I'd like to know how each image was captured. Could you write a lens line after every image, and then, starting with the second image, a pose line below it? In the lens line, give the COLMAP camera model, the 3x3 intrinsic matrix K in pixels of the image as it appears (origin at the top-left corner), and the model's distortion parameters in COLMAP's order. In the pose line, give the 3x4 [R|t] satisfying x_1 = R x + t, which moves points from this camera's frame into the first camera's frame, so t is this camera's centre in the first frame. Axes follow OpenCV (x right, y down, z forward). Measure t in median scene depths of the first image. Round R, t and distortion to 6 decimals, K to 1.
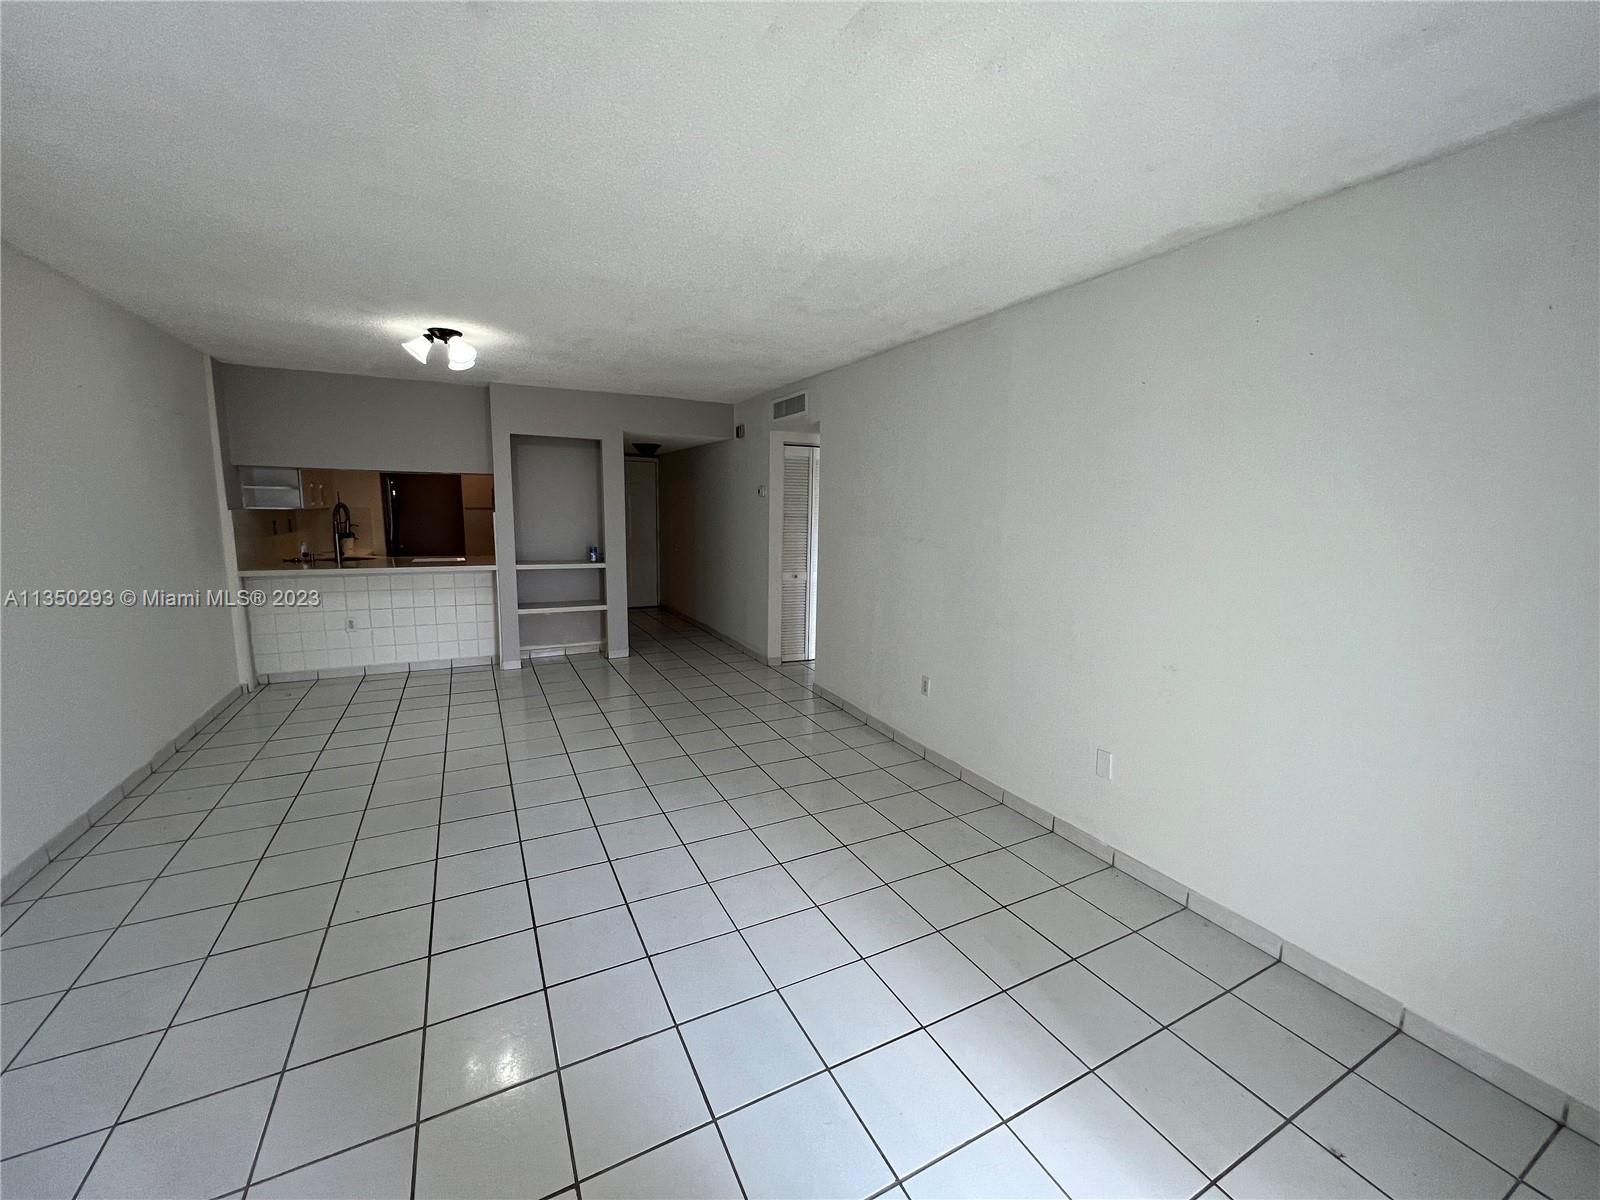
lens RADIAL K [[636.7, 0, 804.6], [0, 636.7, 601.9], [0, 0, 1]] dist [-0.000394, -0.000203]
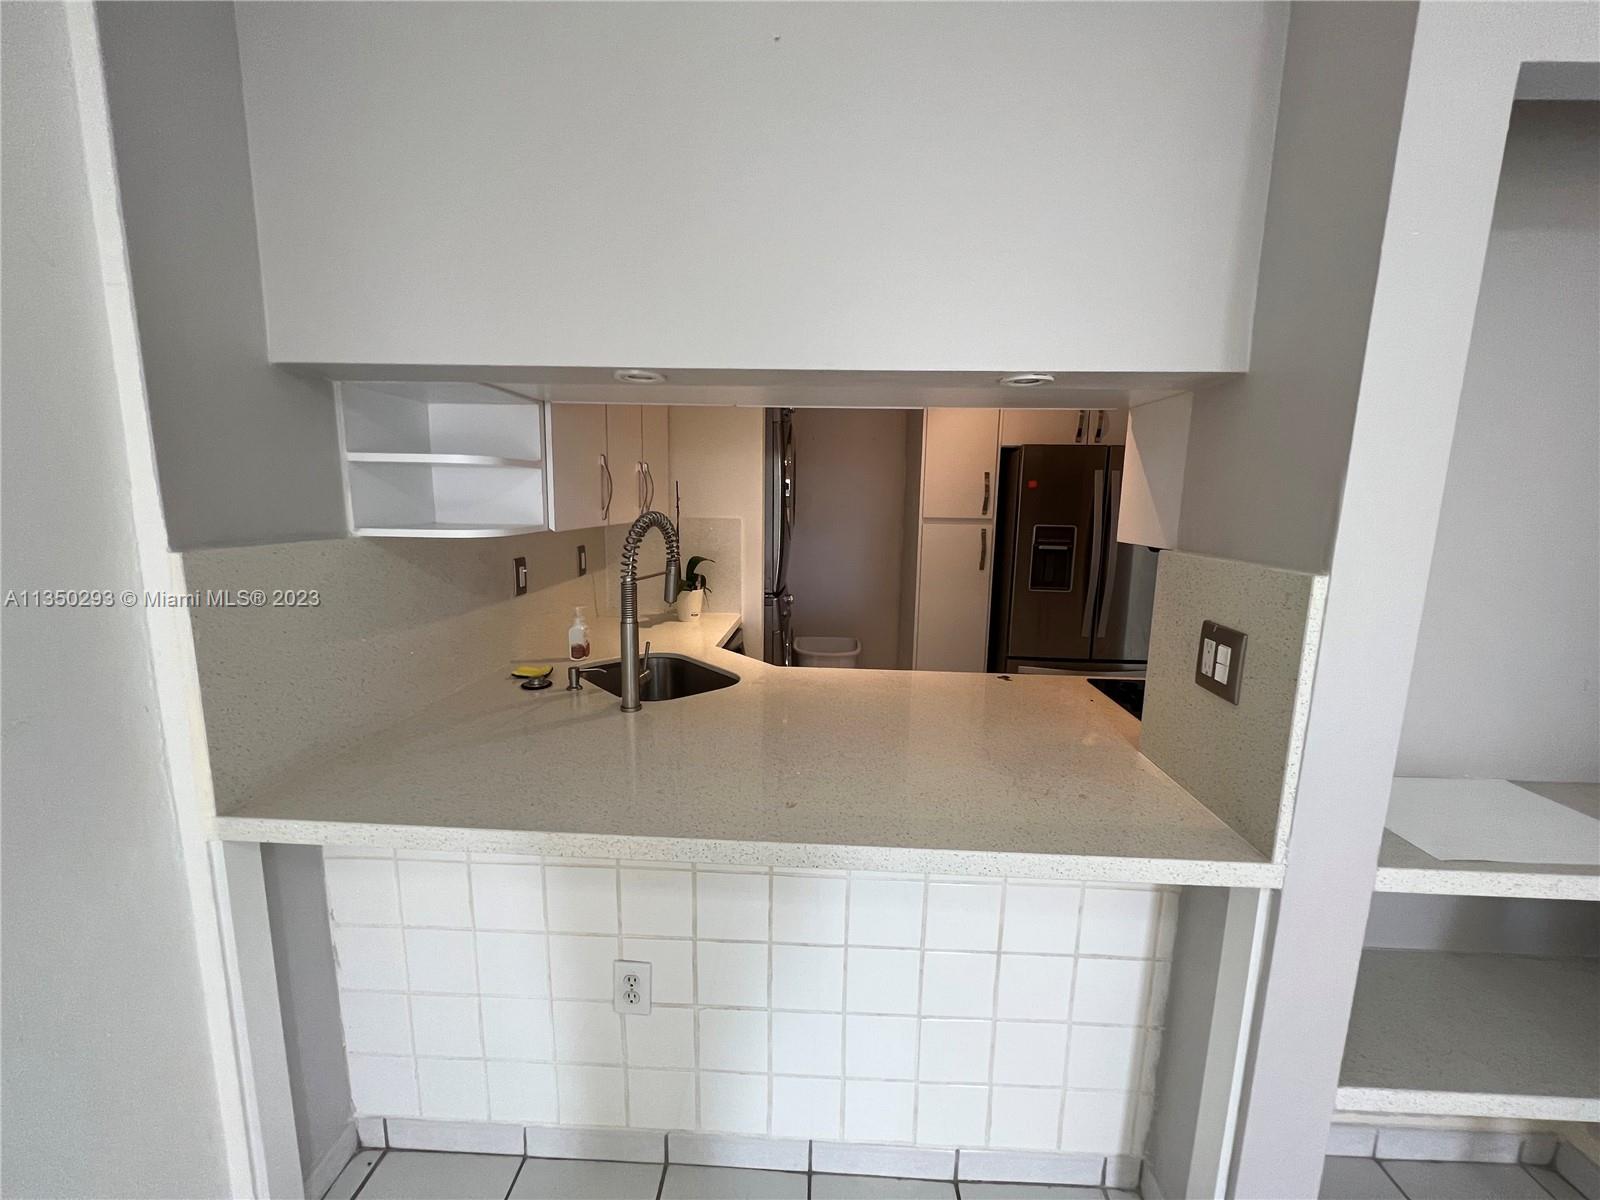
lens RADIAL K [[640.7, 0, 796.7], [0, 640.7, 600.8], [0, 0, 1]] dist [0.000450, 0.000000]
pose [[0.868235, 0.075193, -0.490423, -0.516861], [-0.075324, 0.996968, 0.019506, -0.124934], [0.490402, 0.020005, 0.871266, 0.769941]]
